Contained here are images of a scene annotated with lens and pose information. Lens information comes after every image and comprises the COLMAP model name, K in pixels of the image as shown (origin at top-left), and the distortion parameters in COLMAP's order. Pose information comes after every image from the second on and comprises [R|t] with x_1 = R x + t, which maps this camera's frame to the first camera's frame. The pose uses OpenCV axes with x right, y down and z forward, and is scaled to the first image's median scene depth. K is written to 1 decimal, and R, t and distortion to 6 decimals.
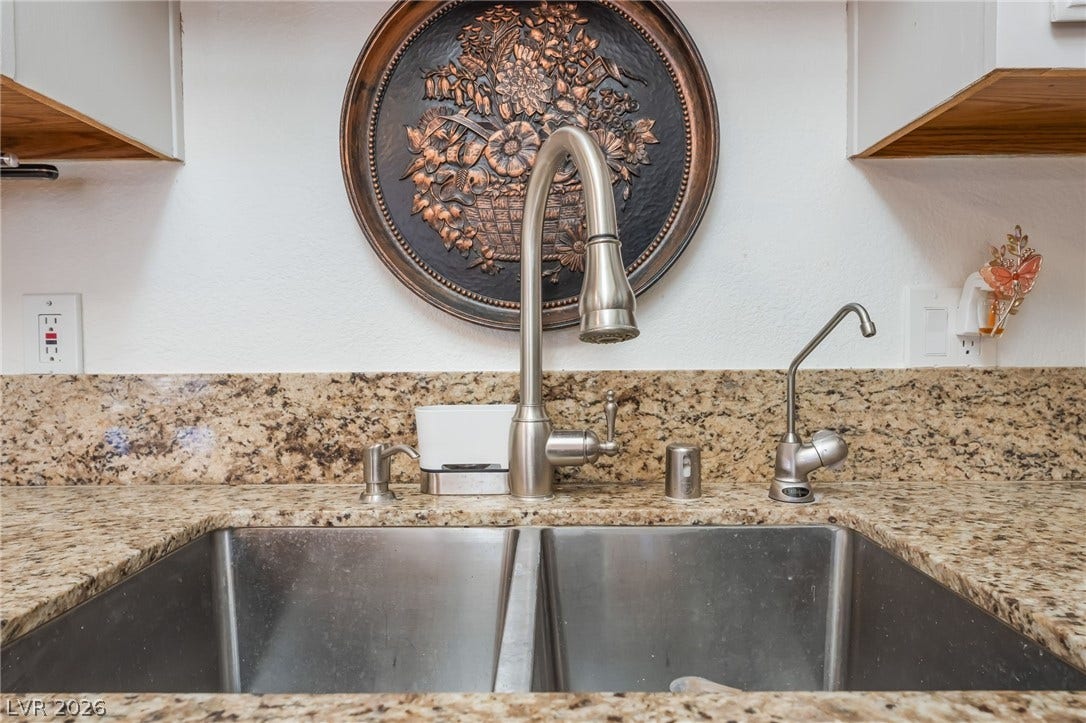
lens RADIAL K [[444.7, 0, 545.4], [0, 444.7, 363.8], [0, 0, 1]] dist [0.000562, 0.000073]
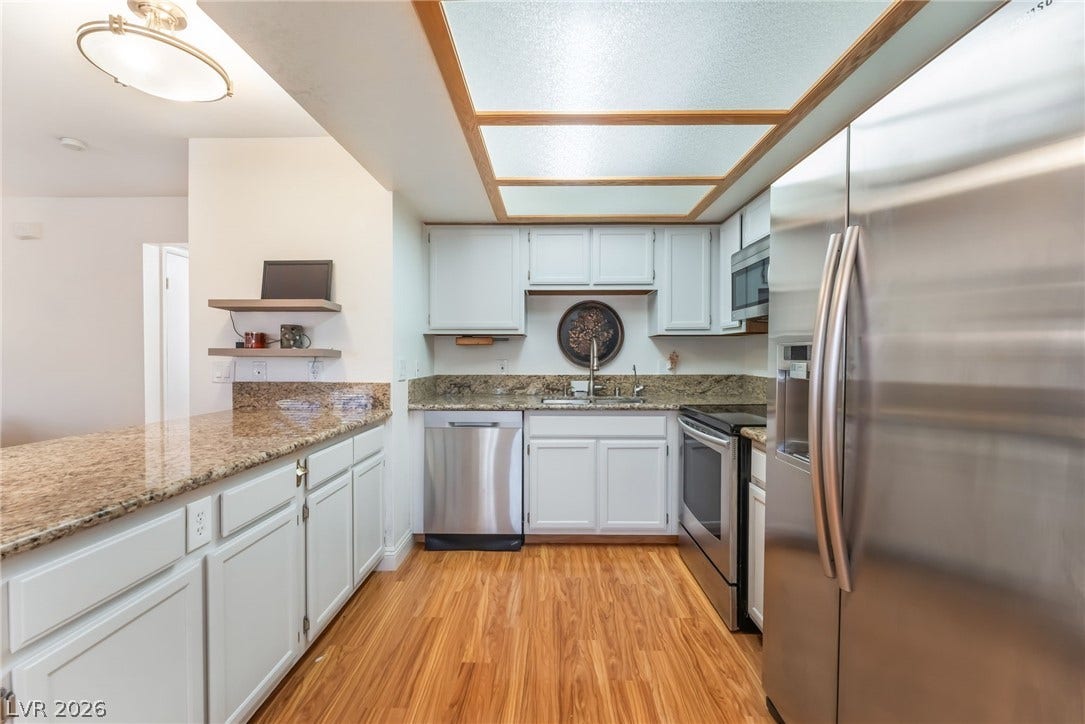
lens RADIAL K [[444.3, 0, 544.9], [0, 444.3, 364.3], [0, 0, 1]] dist [0.000562, 0.000073]
pose [[0.999974, 0.006377, -0.003308, -0.585483], [-0.006374, 0.999979, 0.001038, -0.116550], [0.003315, -0.001017, 0.999994, -4.547965]]
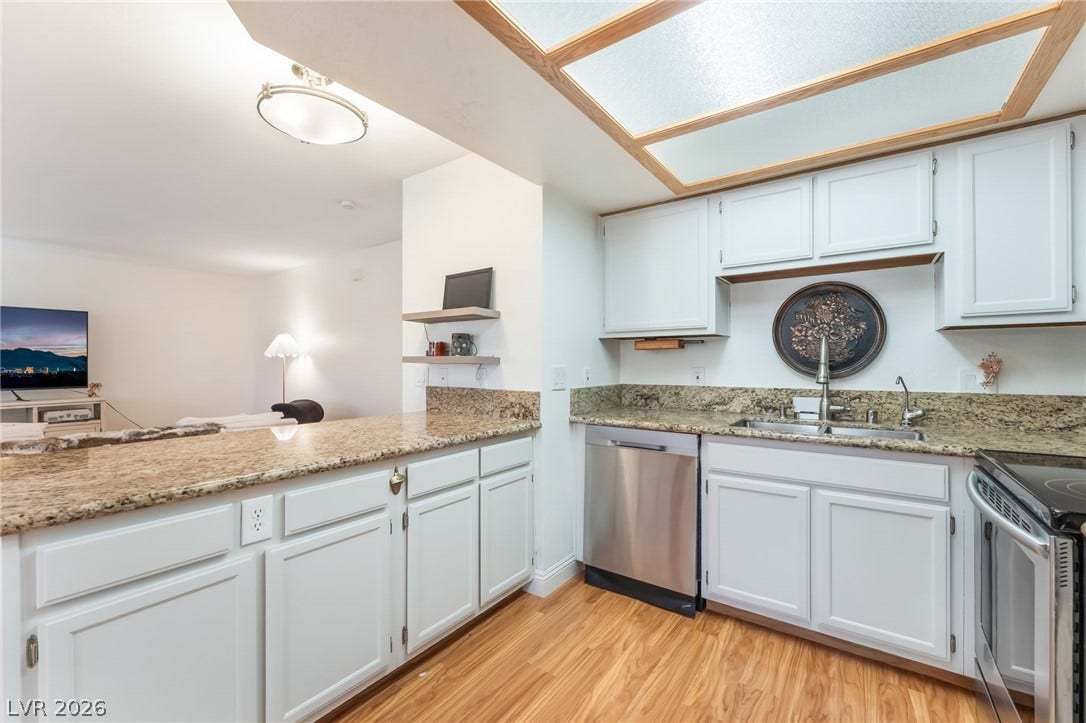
lens RADIAL K [[449.5, 0, 546.1], [0, 449.5, 364.1], [0, 0, 1]] dist [-0.001724, -0.000444]
pose [[0.817208, 0.006048, -0.576312, 0.223997], [-0.012732, 0.999890, -0.007560, -0.140704], [0.576203, 0.013516, 0.817195, -3.553771]]
